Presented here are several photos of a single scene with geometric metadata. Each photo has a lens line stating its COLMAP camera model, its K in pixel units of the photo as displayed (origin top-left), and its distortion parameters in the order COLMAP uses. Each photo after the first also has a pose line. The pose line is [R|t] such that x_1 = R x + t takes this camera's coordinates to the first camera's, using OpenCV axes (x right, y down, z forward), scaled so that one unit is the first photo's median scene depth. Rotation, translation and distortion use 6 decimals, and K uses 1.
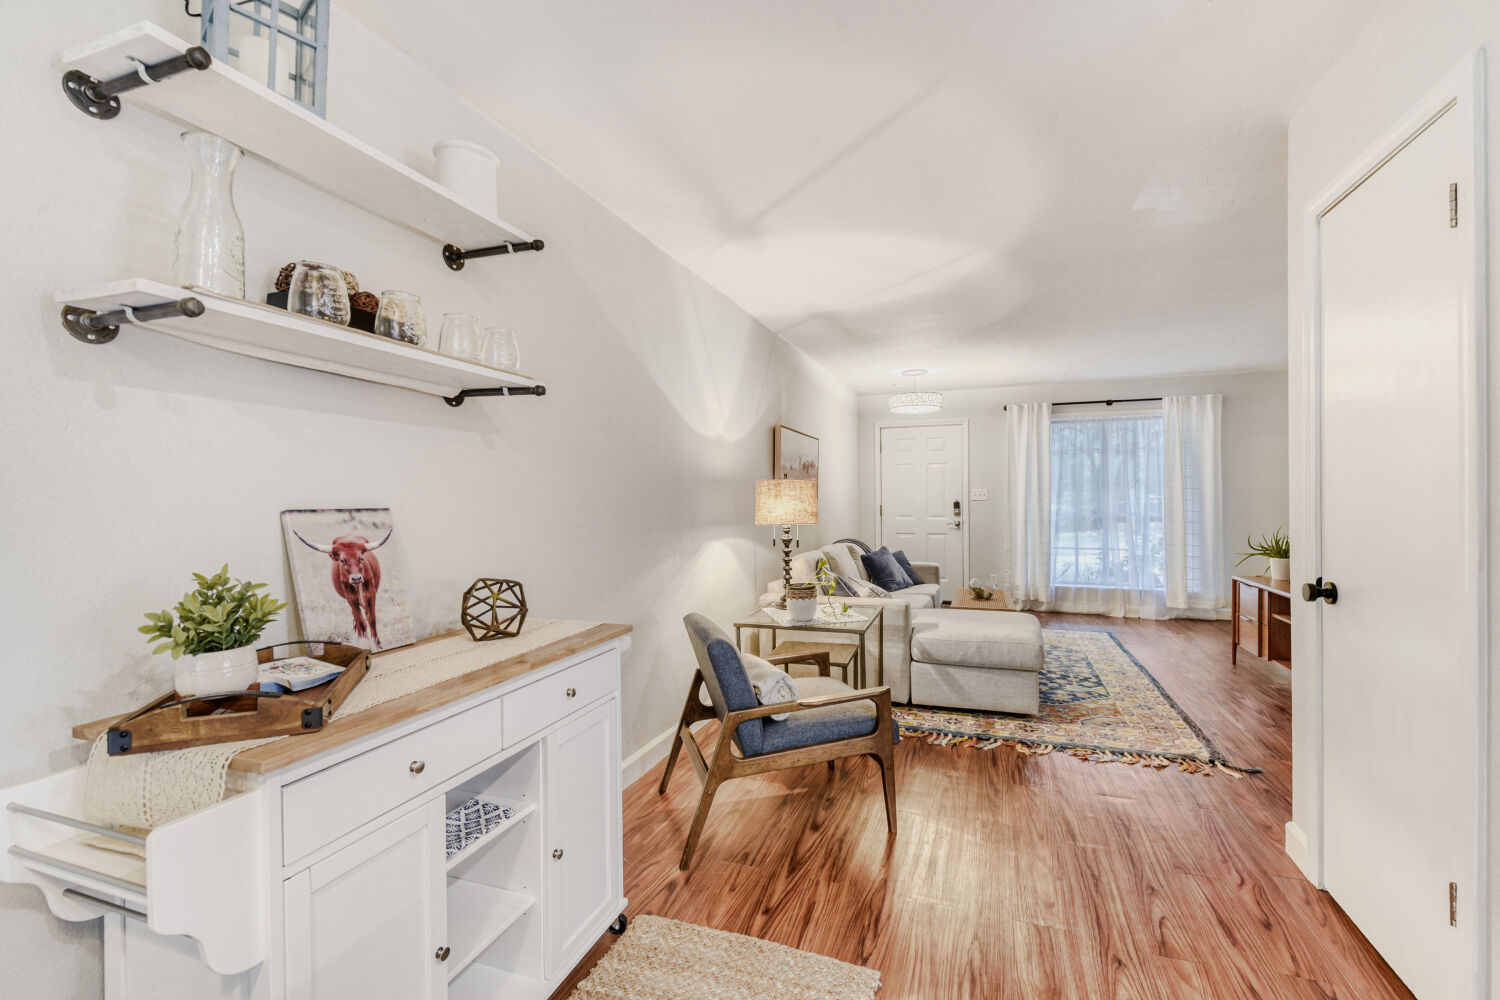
lens RADIAL K [[614.0, 0, 767.4], [0, 614.0, 500.1], [0, 0, 1]] dist [0.001115, -0.002727]
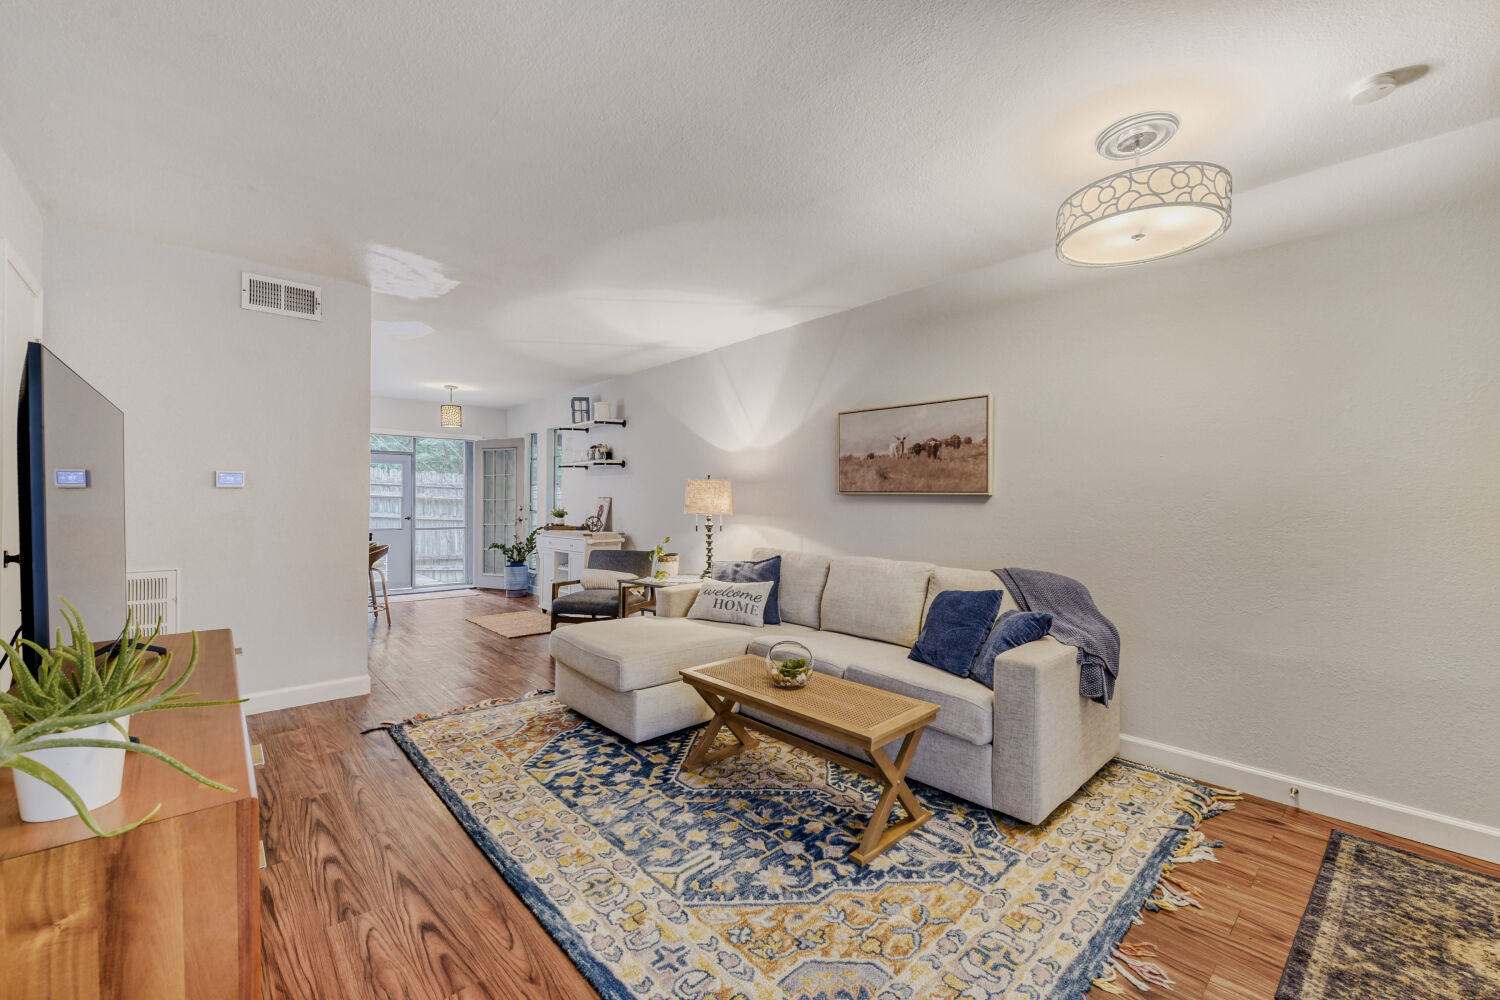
lens RADIAL K [[614.0, 0, 766.0], [0, 614.0, 506.5], [0, 0, 1]] dist [0.001115, -0.002727]
pose [[-0.439863, 0.019696, -0.897849, 1.239058], [0.001746, 0.999776, 0.021077, -0.003871], [0.898063, 0.007704, -0.439799, 1.812115]]
